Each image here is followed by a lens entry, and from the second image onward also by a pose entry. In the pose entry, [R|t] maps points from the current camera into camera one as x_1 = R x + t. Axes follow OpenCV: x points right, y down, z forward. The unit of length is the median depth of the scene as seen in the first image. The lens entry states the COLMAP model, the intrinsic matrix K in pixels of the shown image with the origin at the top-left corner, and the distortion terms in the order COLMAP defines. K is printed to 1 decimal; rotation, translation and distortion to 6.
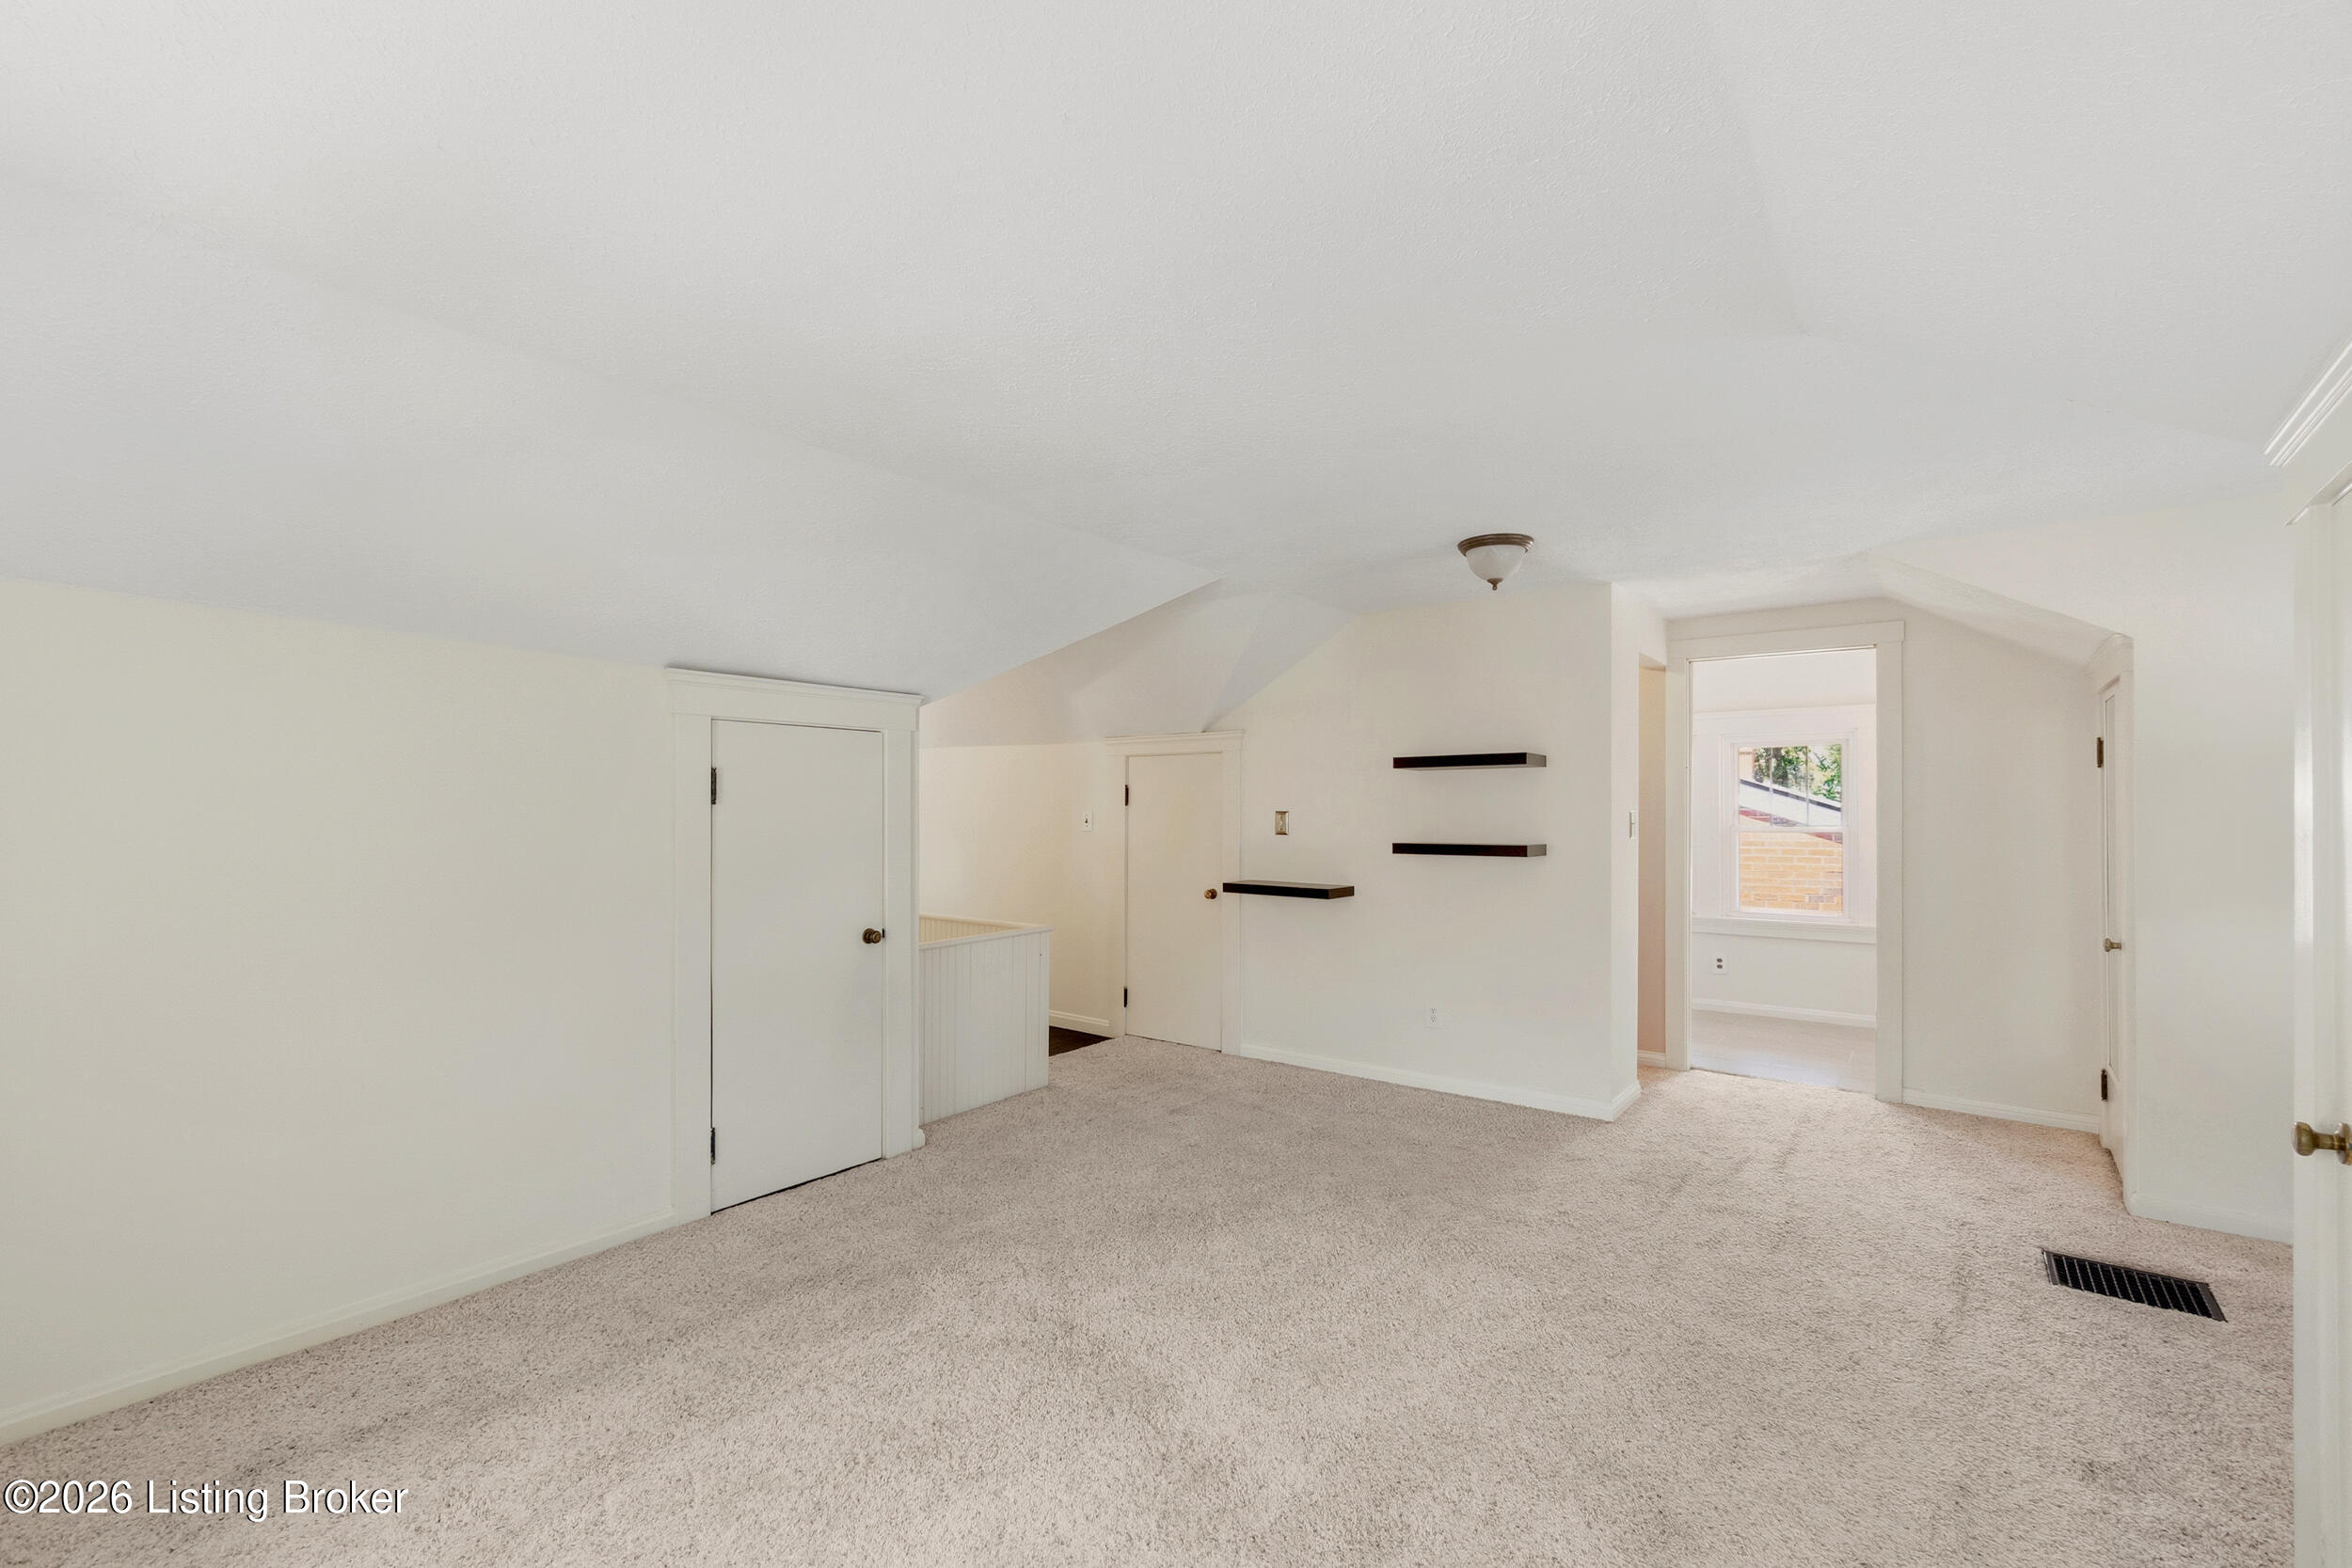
lens RADIAL K [[1011.5, 0, 1172.7], [0, 1011.5, 791.0], [0, 0, 1]] dist [-0.003474, 0.000161]
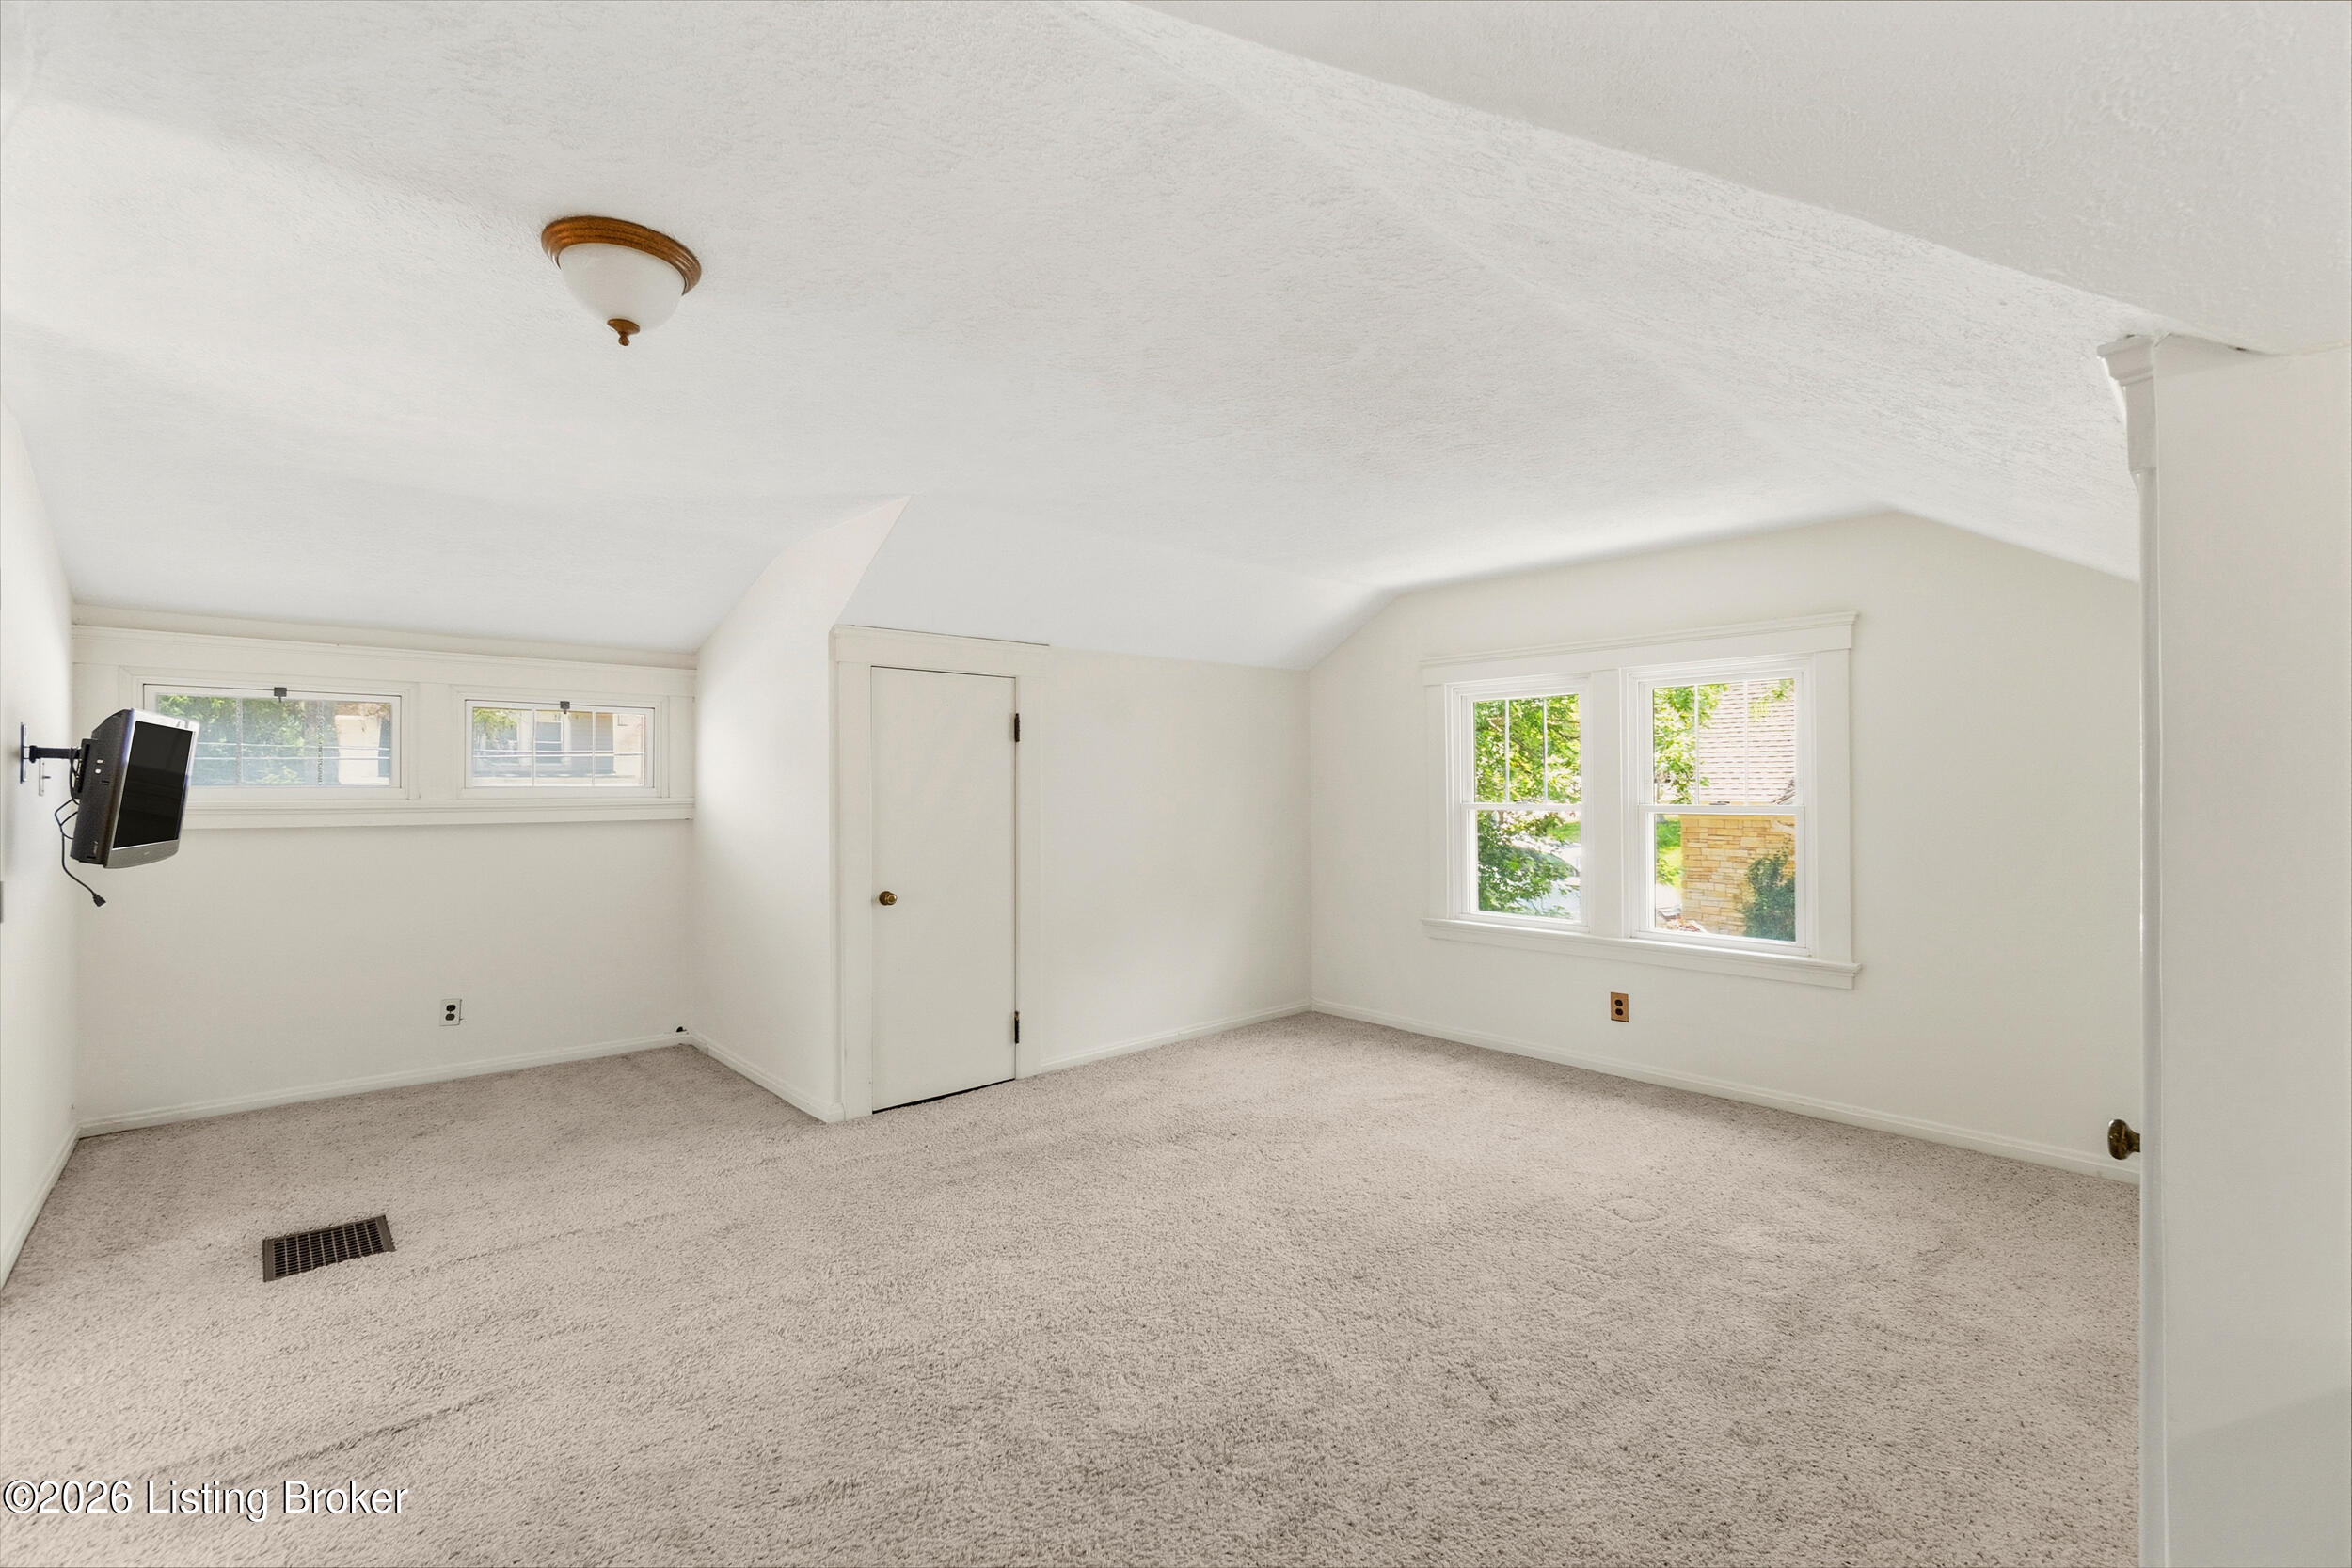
lens RADIAL K [[1011.5, 0, 1172.7], [0, 1011.5, 791.0], [0, 0, 1]] dist [-0.003474, 0.000161]
pose [[-0.981361, 0.000596, 0.192174, -0.055034], [-0.001608, 0.999935, -0.011315, 0.030127], [-0.192168, -0.011413, -0.981296, 1.370912]]
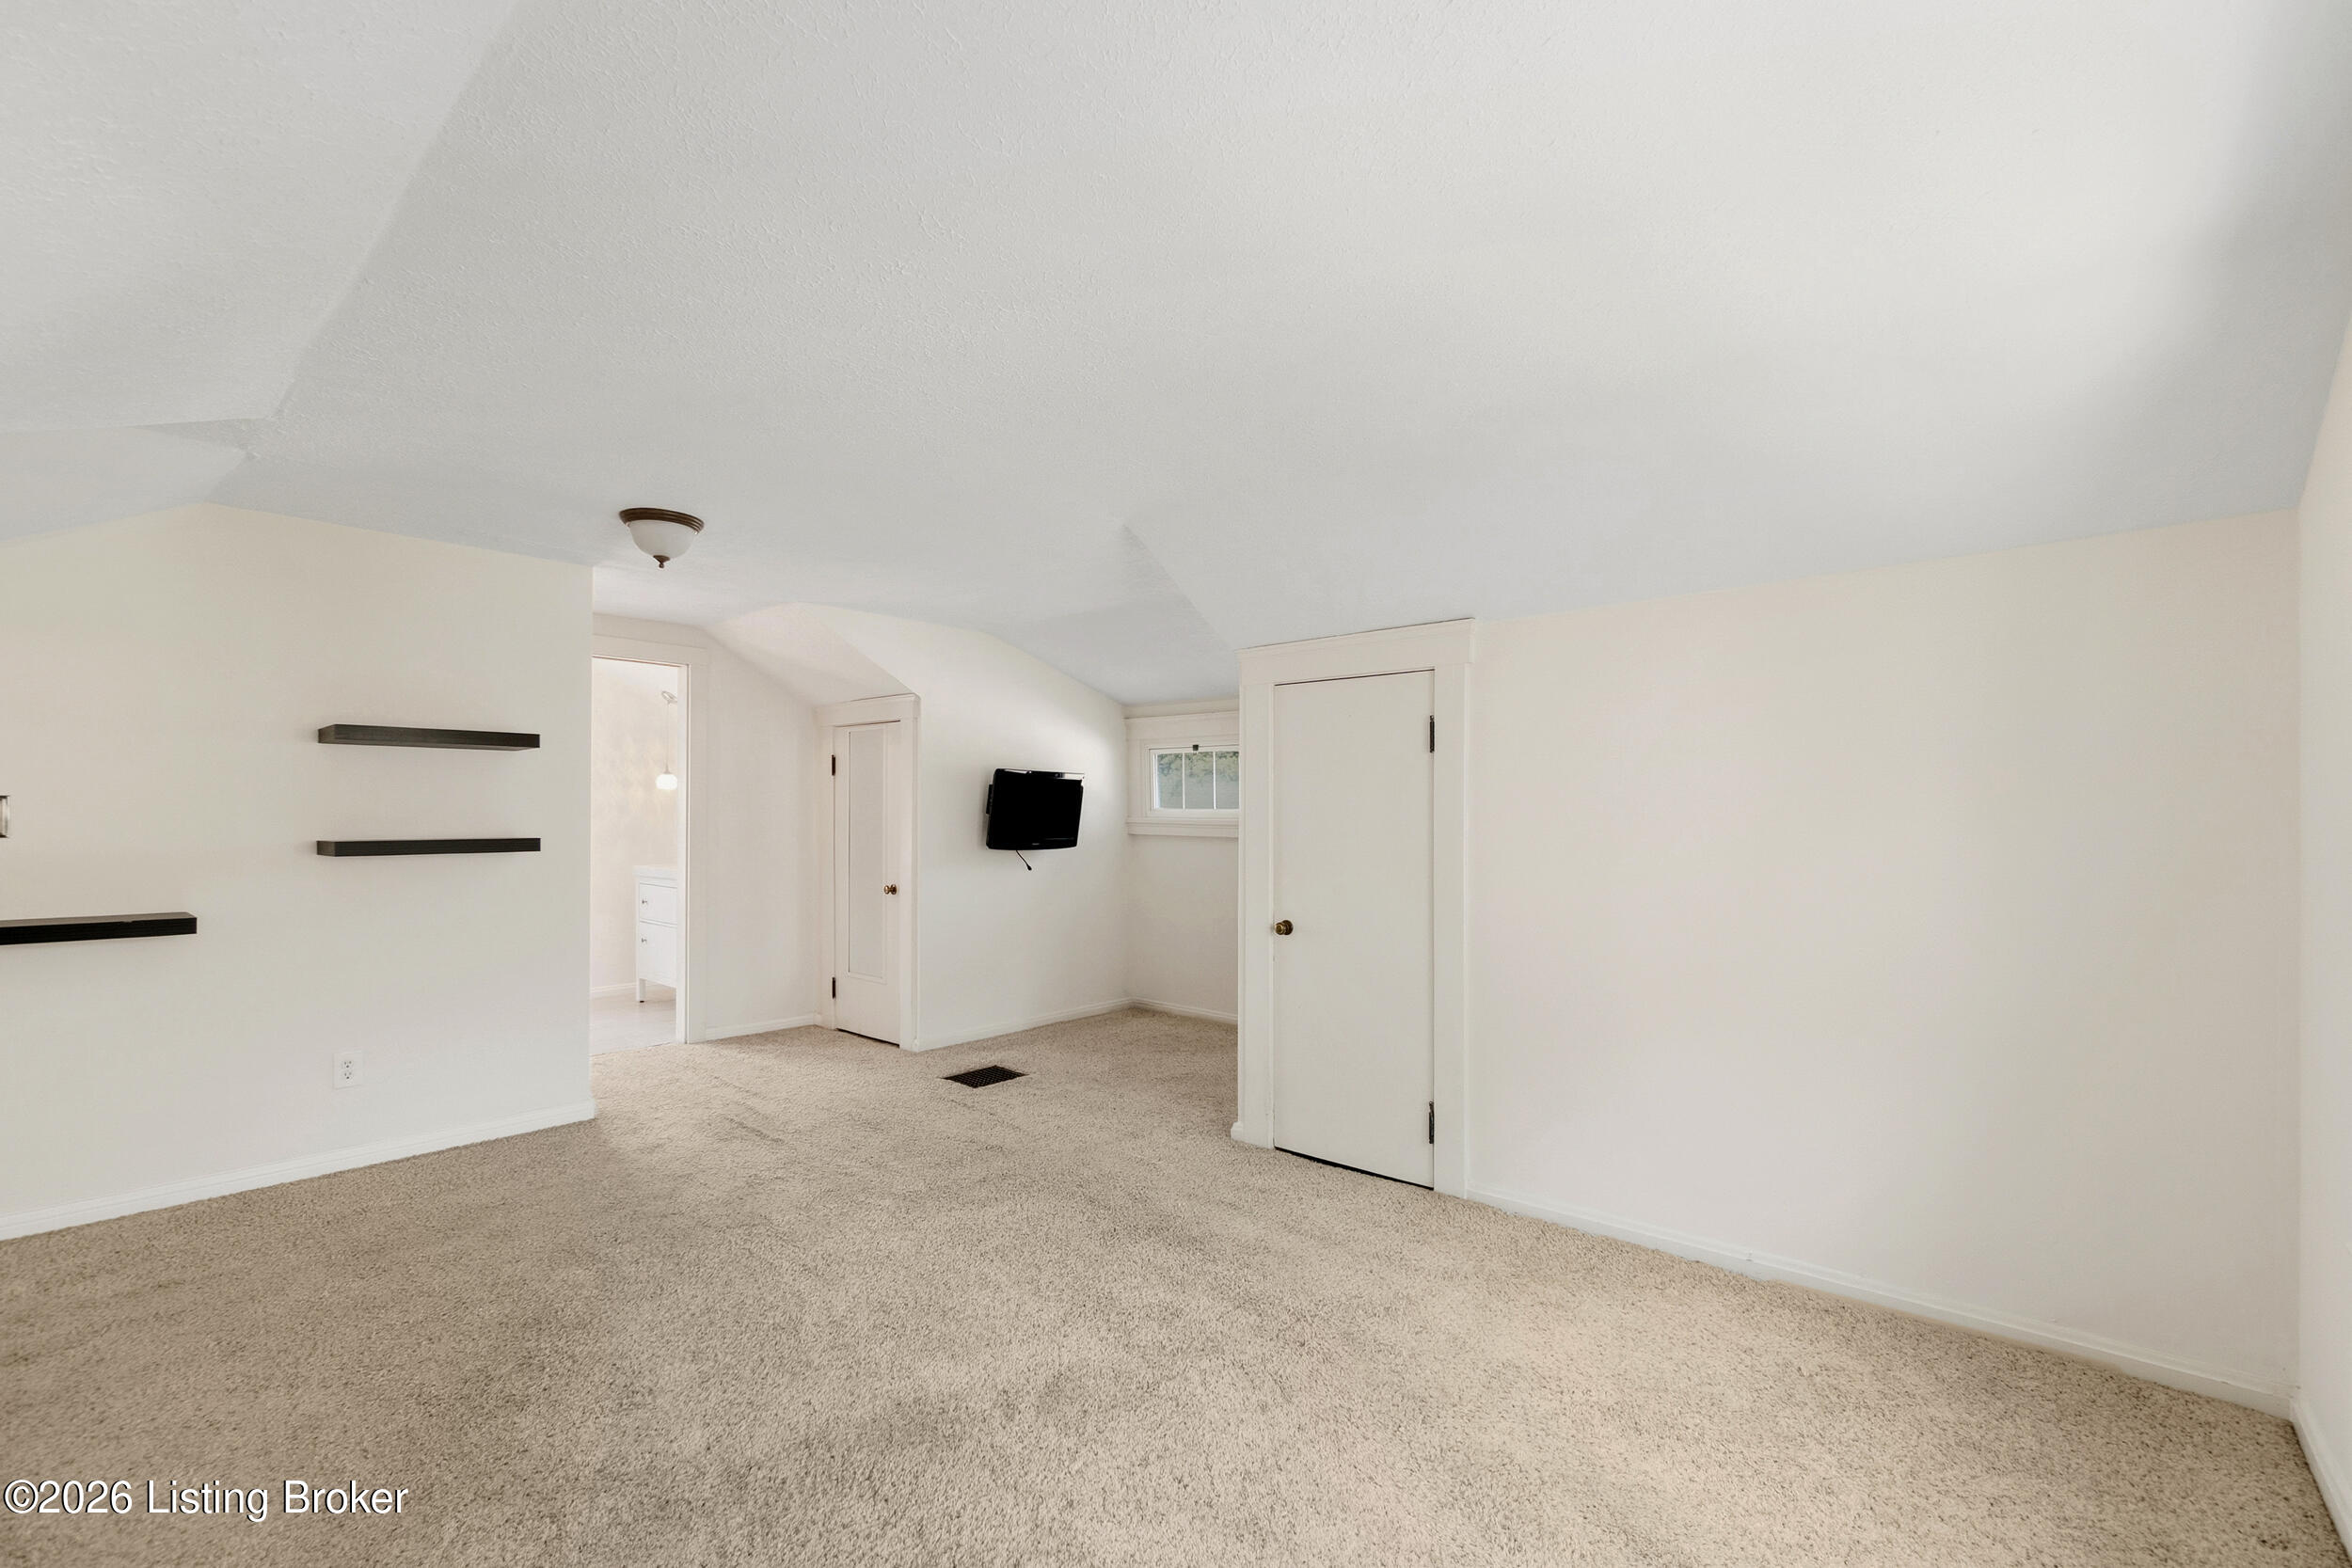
lens RADIAL K [[1011.5, 0, 1172.7], [0, 1011.5, 791.0], [0, 0, 1]] dist [-0.003474, 0.000161]
pose [[0.064080, 0.019221, 0.997760, -0.572839], [-0.022403, 0.999590, -0.017817, 0.016531], [-0.997693, -0.021211, 0.064485, 0.430948]]
